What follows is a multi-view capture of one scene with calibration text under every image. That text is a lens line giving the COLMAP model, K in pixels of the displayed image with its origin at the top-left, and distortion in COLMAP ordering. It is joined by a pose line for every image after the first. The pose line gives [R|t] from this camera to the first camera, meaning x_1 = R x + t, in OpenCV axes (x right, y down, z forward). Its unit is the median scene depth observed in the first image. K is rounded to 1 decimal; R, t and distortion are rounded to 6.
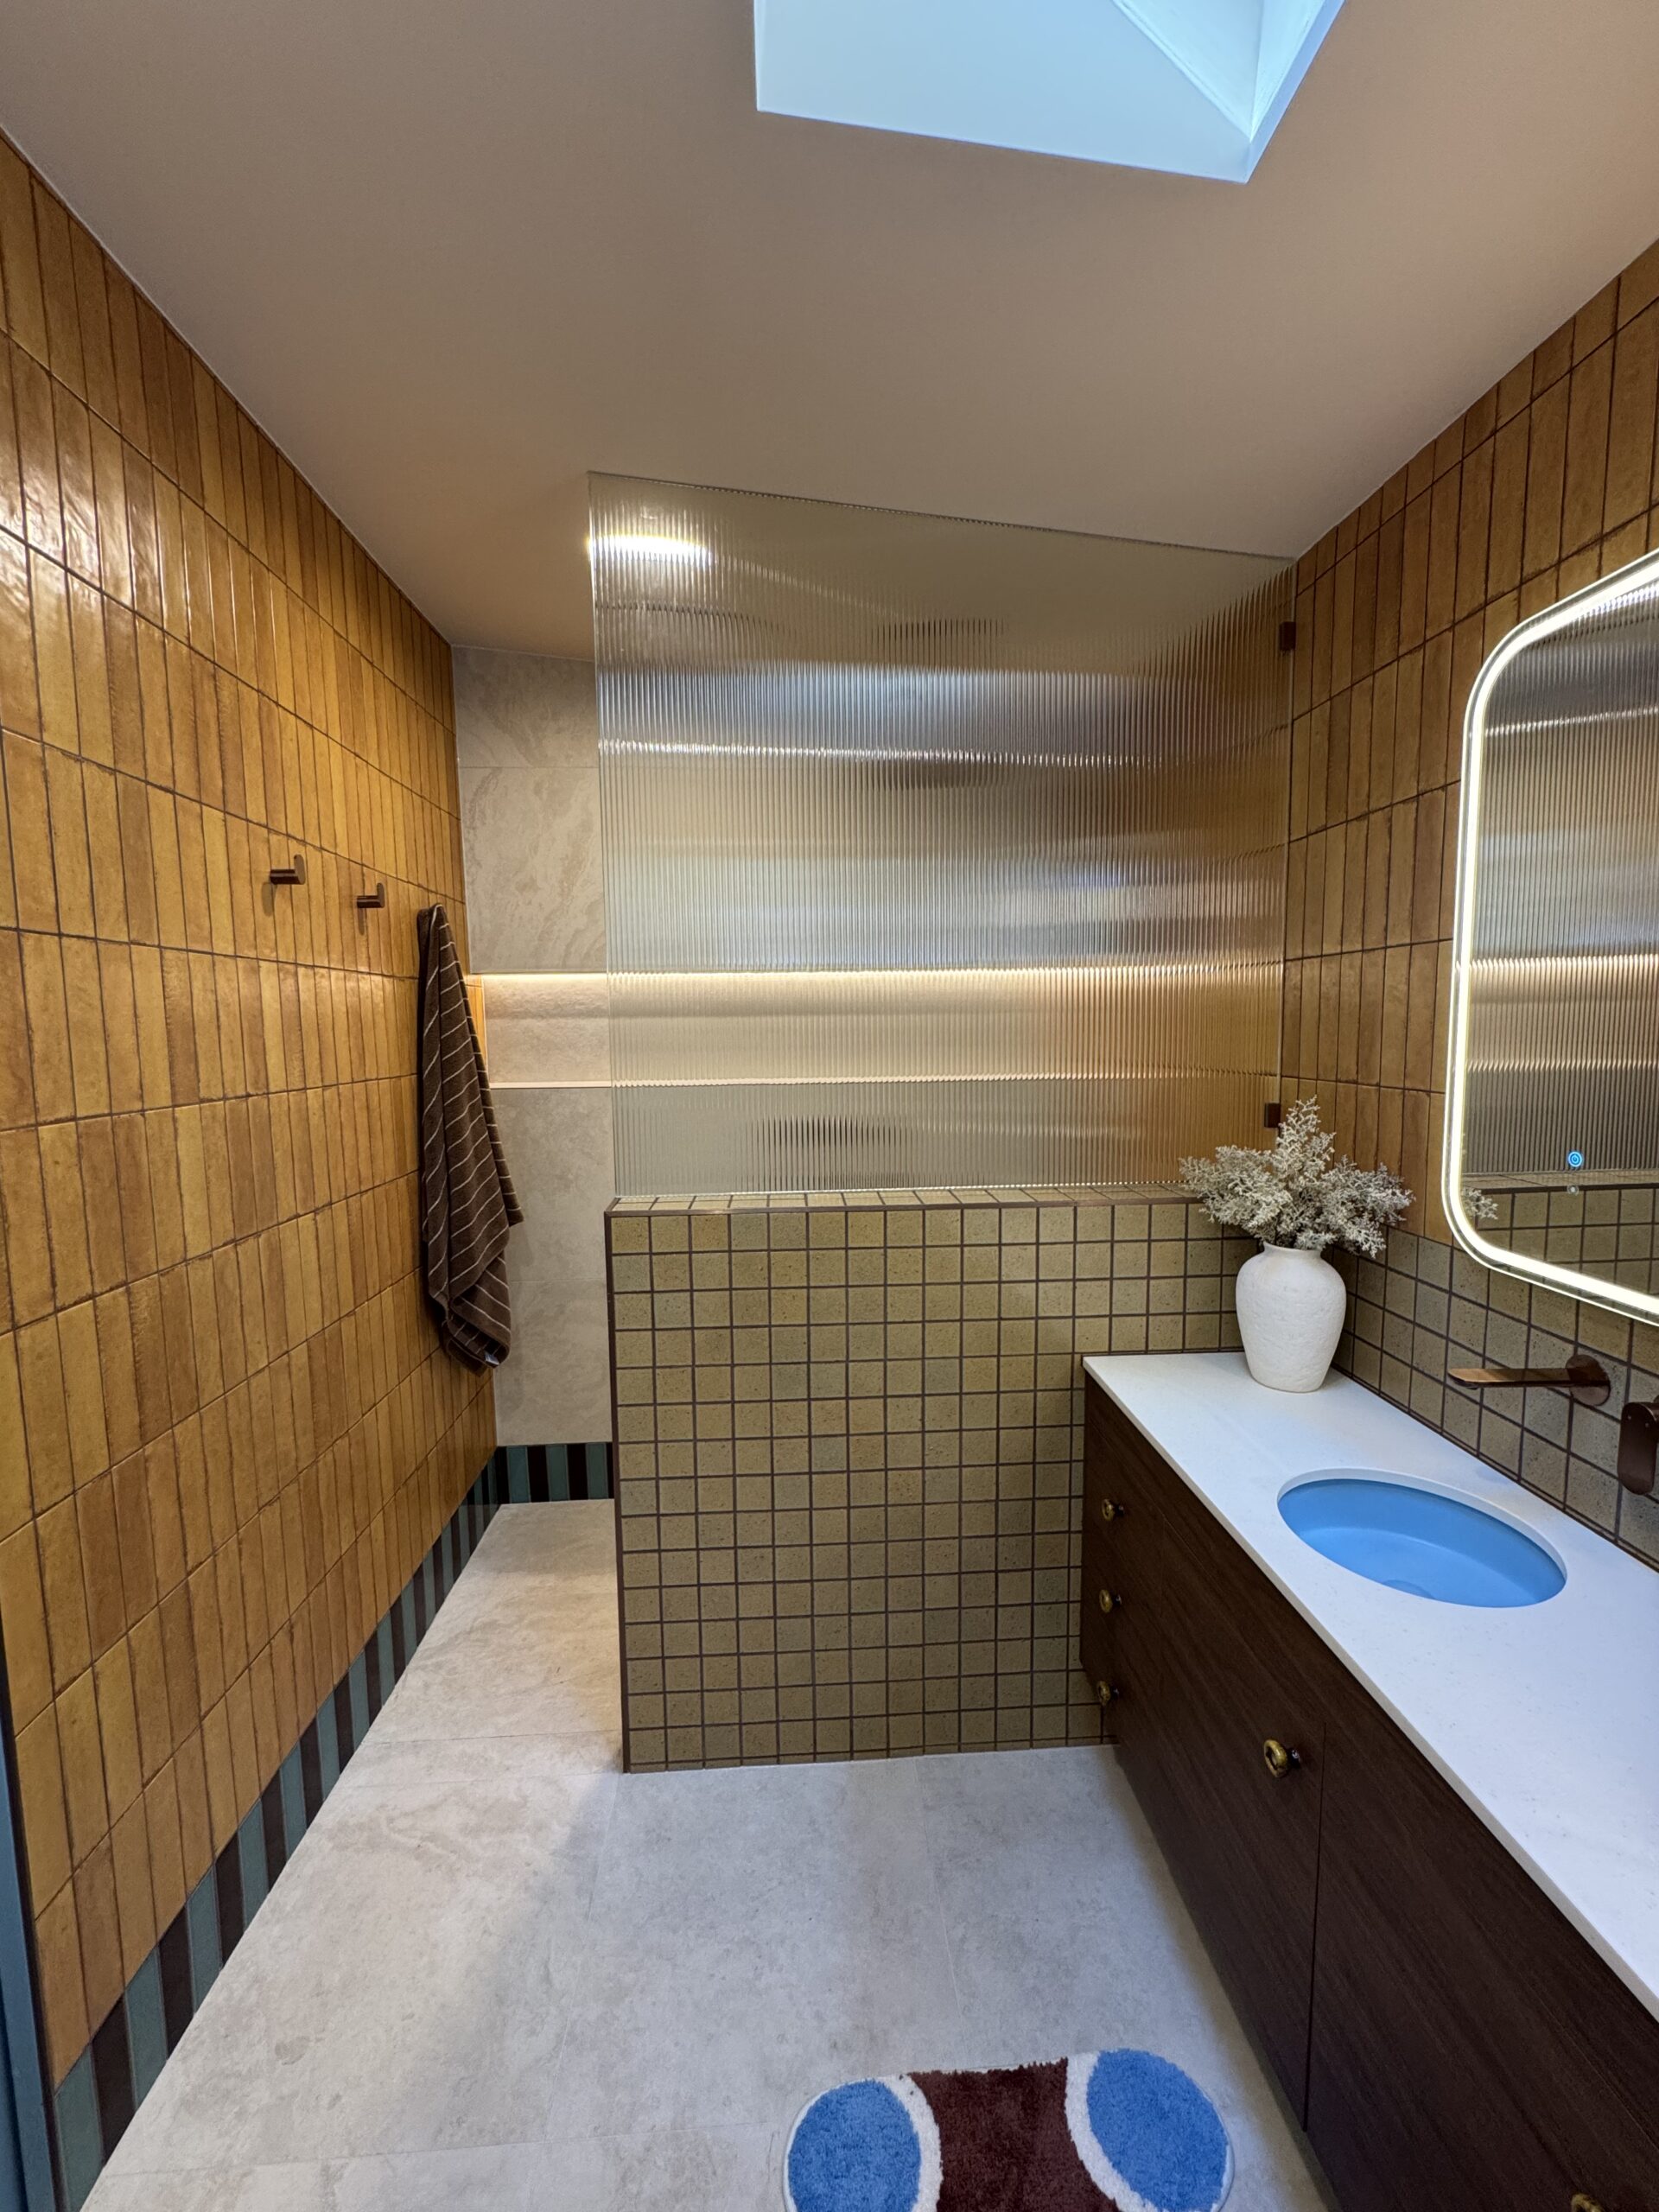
lens RADIAL K [[889.2, 0, 829.5], [0, 889.2, 1106.0], [0, 0, 1]] dist [-0.000600, -0.000013]
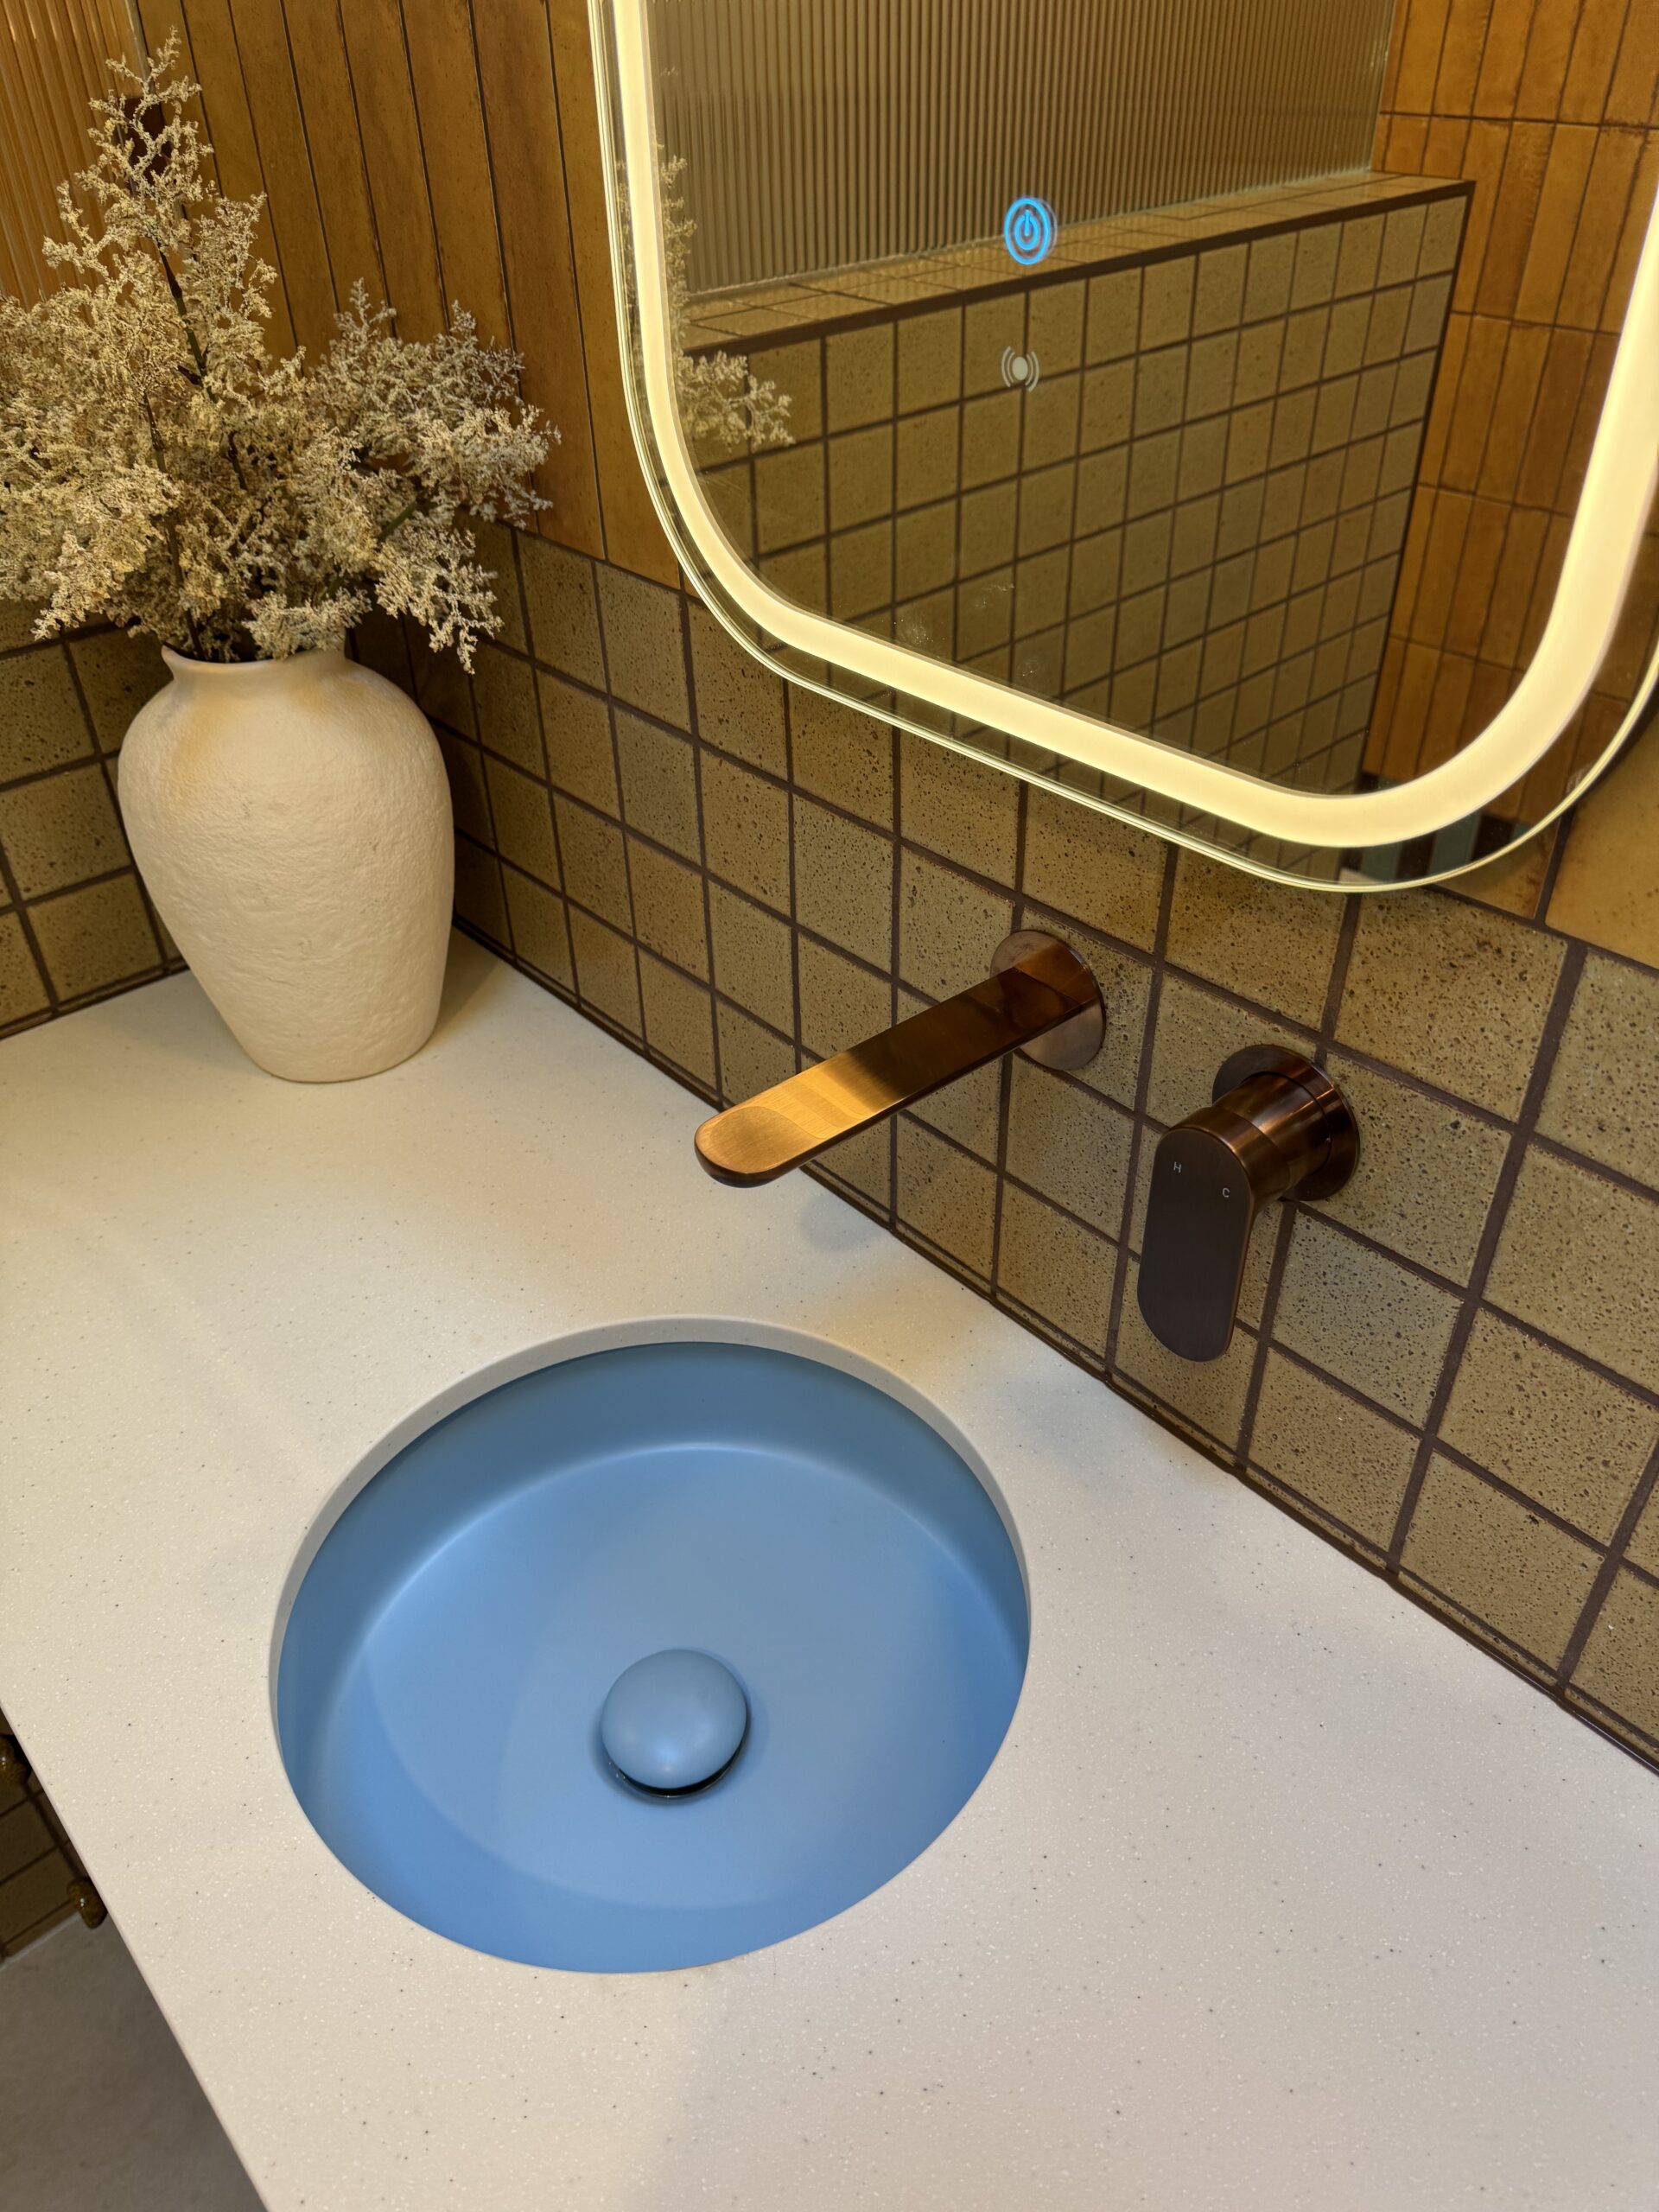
lens RADIAL K [[1607.1, 0, 829.5], [0, 1607.1, 1106.0], [0, 0, 1]] dist [0.051098, -0.088068]
pose [[0.785729, -0.369466, 0.496109, 0.369595], [0.069755, 0.849832, 0.522417, 0.020912], [-0.614625, -0.375872, 0.693510, 0.479053]]
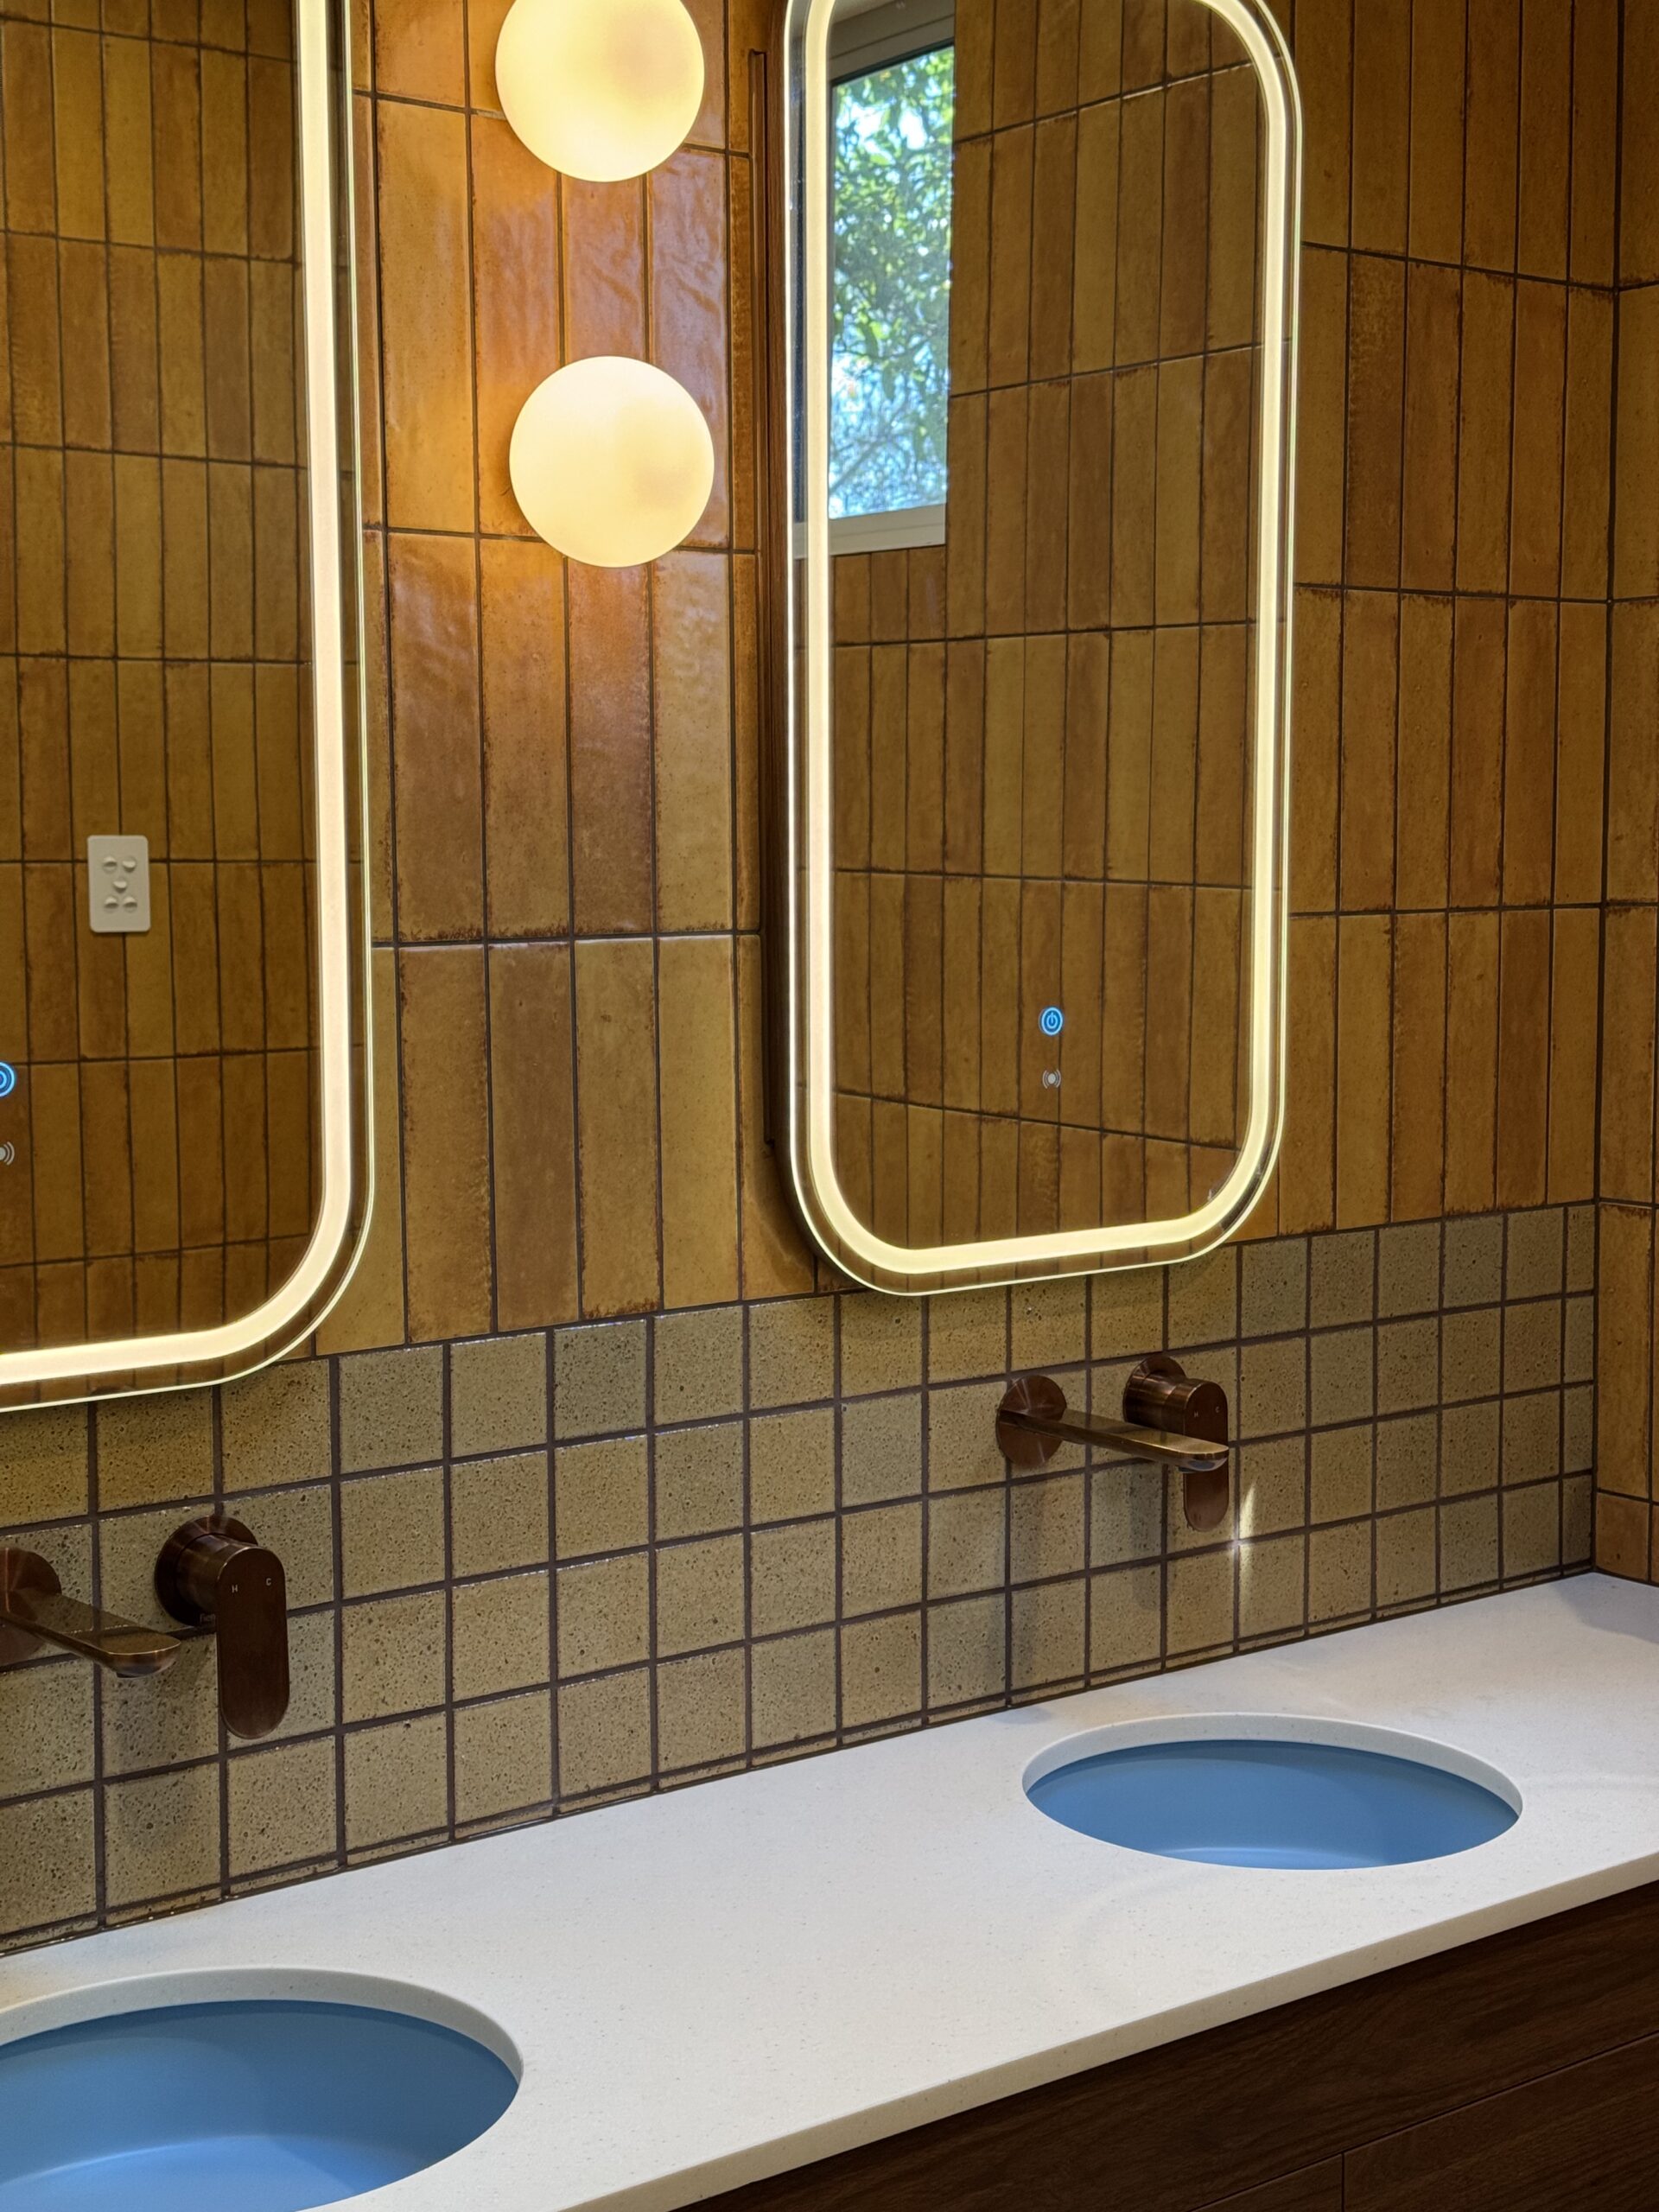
lens RADIAL K [[3103.1, 0, 828.2], [0, 3103.1, 1115.0], [0, 0, 1]] dist [0.182192, -0.396100]
pose [[-0.569193, -0.064035, 0.819707, -0.431772], [0.087162, 0.986645, 0.137600, -0.068166], [-0.817571, 0.149768, -0.556010, 1.126338]]
